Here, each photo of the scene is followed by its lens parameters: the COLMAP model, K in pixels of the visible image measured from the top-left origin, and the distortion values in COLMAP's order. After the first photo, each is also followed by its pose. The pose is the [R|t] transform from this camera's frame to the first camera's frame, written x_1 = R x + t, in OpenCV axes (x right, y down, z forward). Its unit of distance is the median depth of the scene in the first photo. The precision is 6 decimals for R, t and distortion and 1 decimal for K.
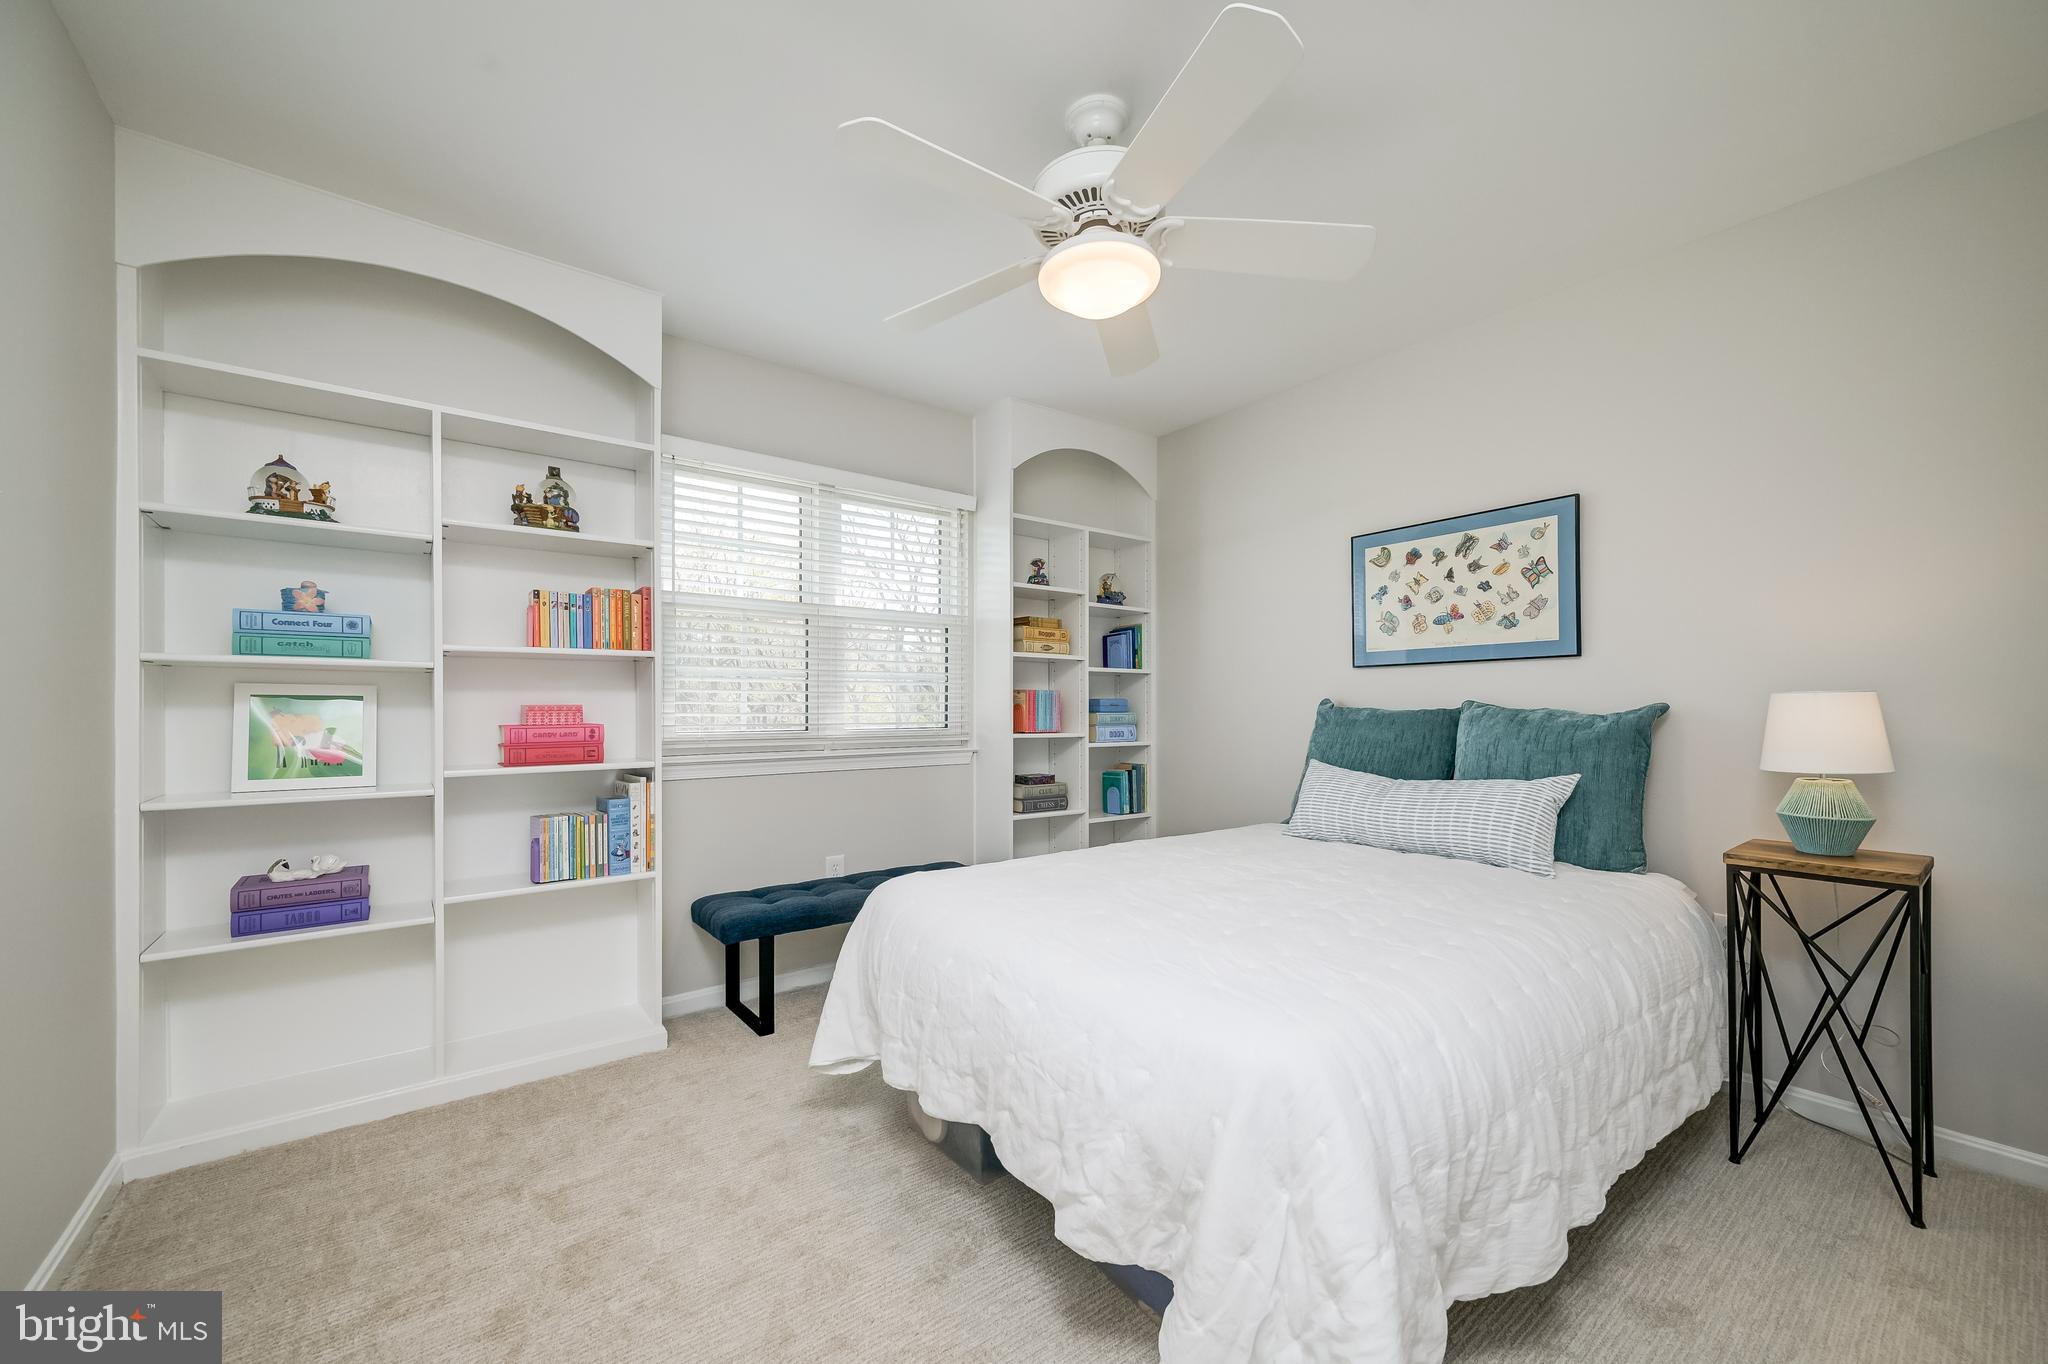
lens RADIAL K [[799.1, 0, 1020.0], [0, 799.1, 689.4], [0, 0, 1]] dist [0.008693, -0.000097]
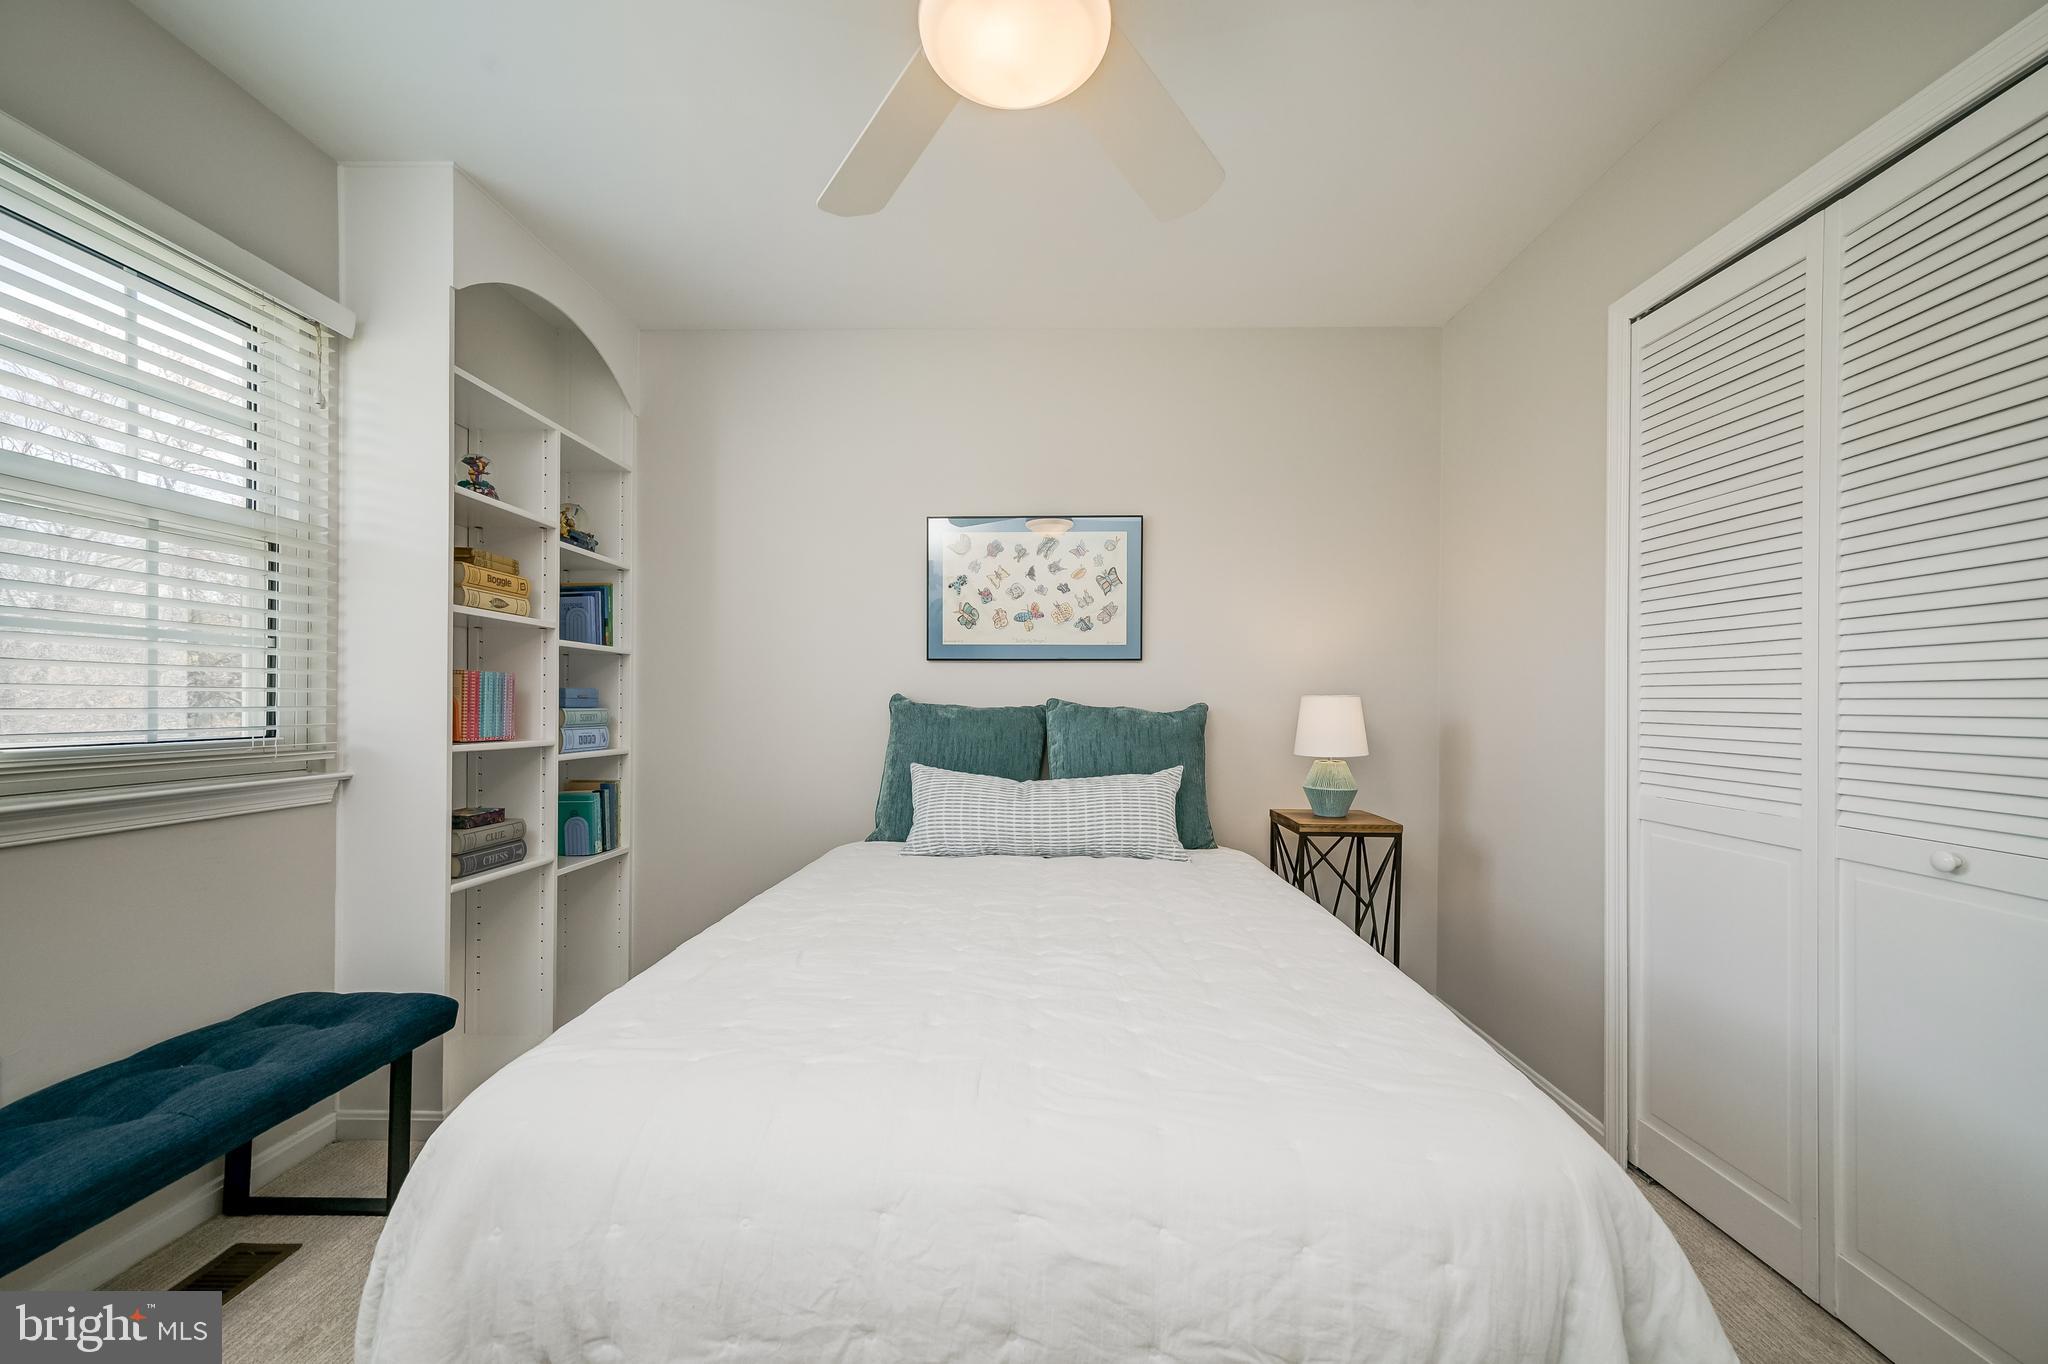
lens RADIAL K [[799.1, 0, 1020.0], [0, 799.1, 689.4], [0, 0, 1]] dist [0.008693, -0.000097]
pose [[0.626792, 0.020319, 0.778922, -0.236699], [-0.027339, 0.999618, -0.004077, 0.007240], [-0.778707, -0.018739, 0.627108, 0.359616]]
